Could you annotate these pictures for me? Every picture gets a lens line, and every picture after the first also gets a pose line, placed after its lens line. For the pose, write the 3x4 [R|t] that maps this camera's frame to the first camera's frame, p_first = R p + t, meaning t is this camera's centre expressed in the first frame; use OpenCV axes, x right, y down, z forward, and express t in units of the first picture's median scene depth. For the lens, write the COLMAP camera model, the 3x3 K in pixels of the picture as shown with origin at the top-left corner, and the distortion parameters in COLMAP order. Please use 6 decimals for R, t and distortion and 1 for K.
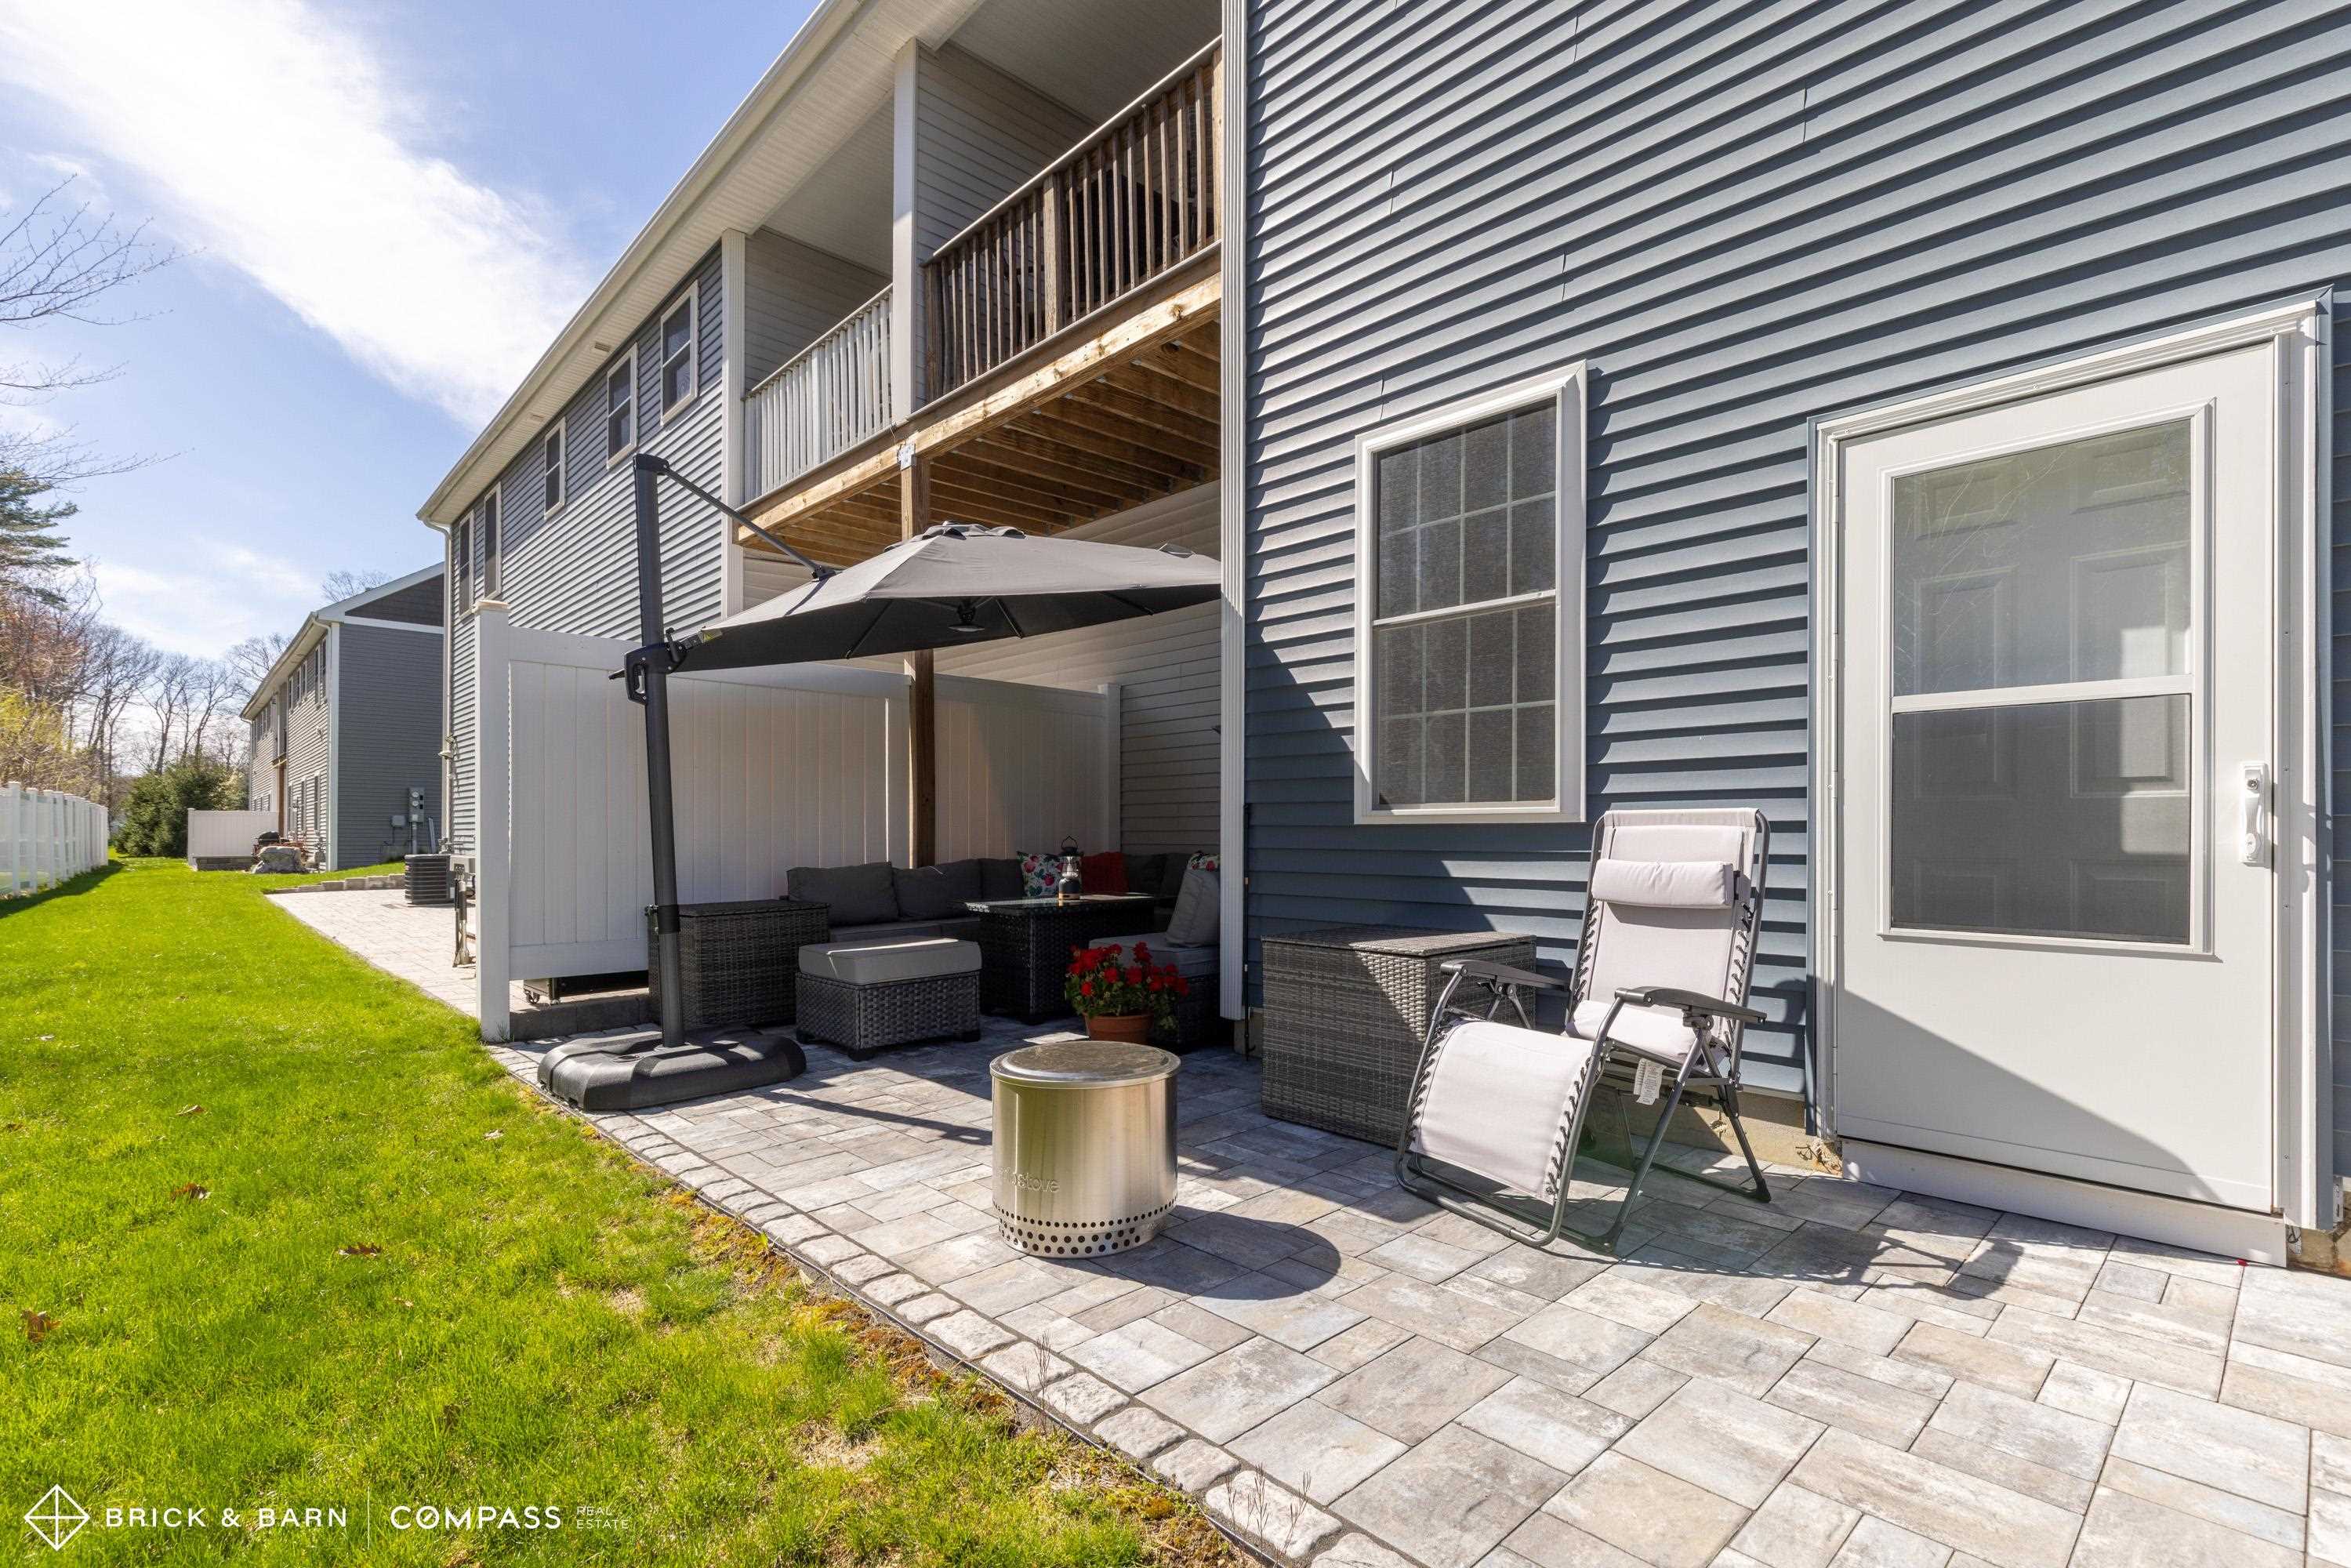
lens RADIAL K [[1068.7, 0, 1183.4], [0, 1068.7, 829.1], [0, 0, 1]] dist [0.011341, -0.000084]
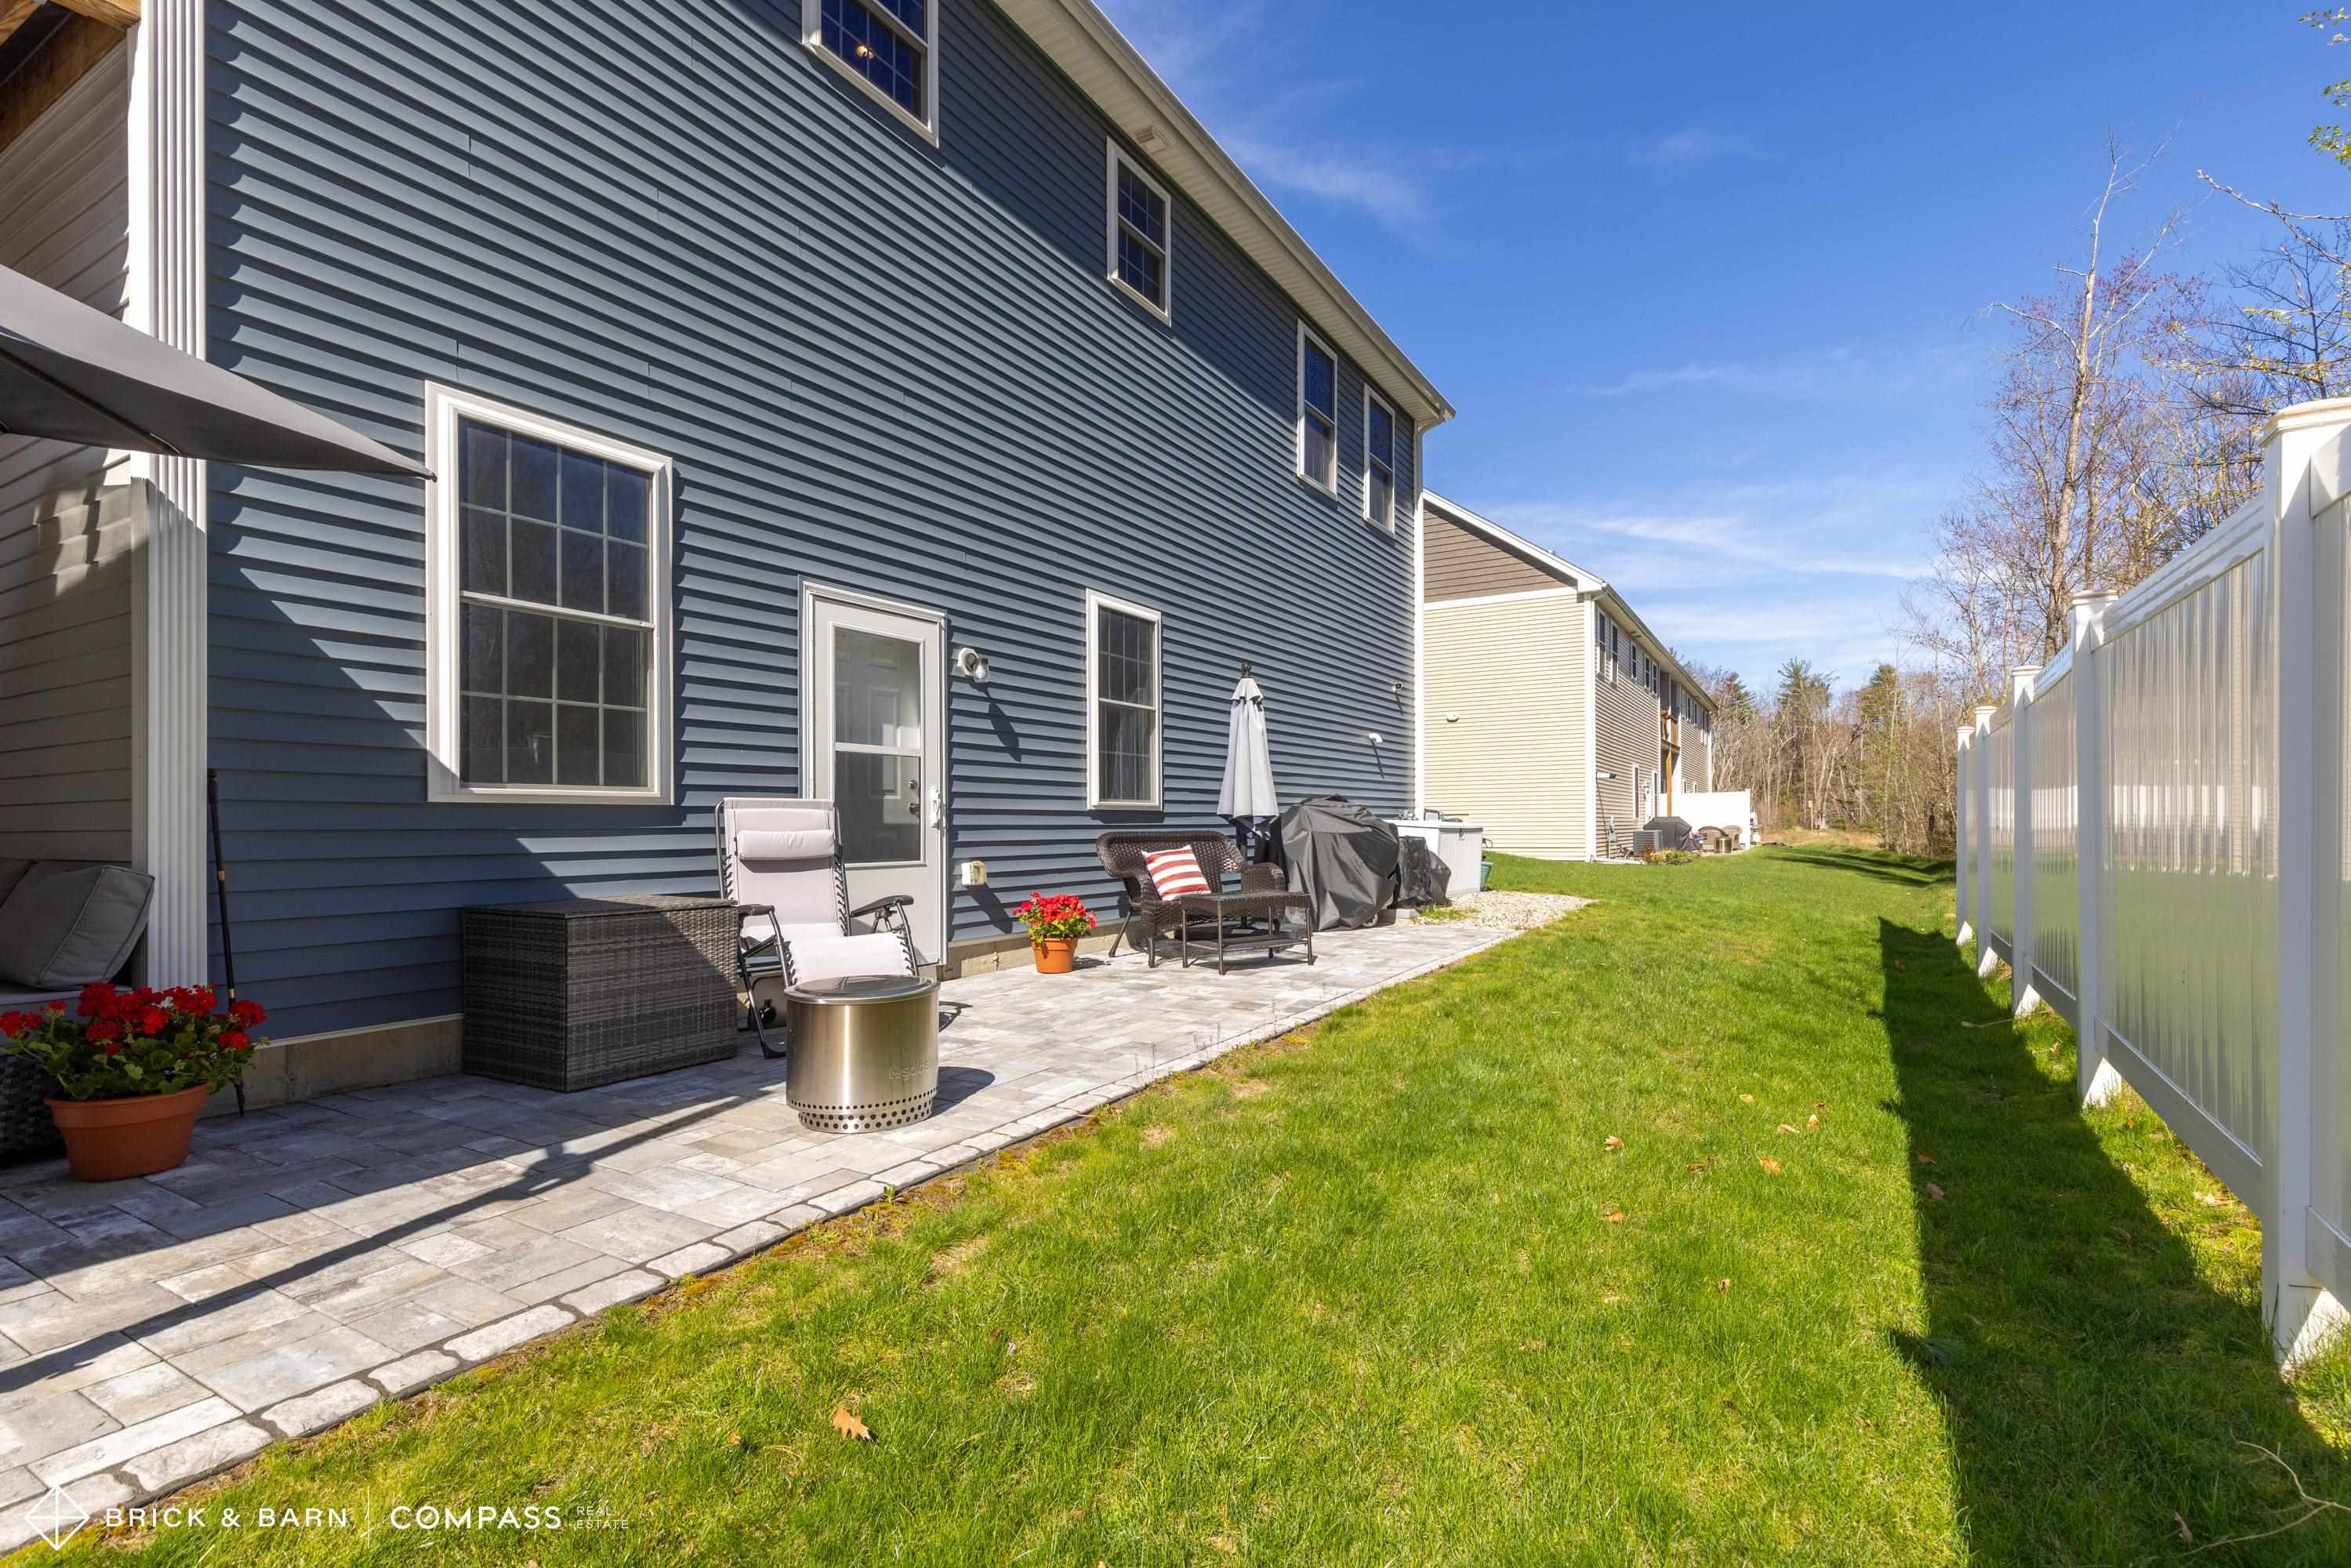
lens RADIAL K [[1124.9, 0, 1181.5], [0, 1124.9, 815.6], [0, 0, 1]] dist [0.013642, 0.000026]
pose [[-0.268296, 0.007408, 0.963308, -1.015036], [-0.000942, 0.999968, -0.007952, 0.015476], [-0.963336, -0.003041, -0.268281, 0.677279]]
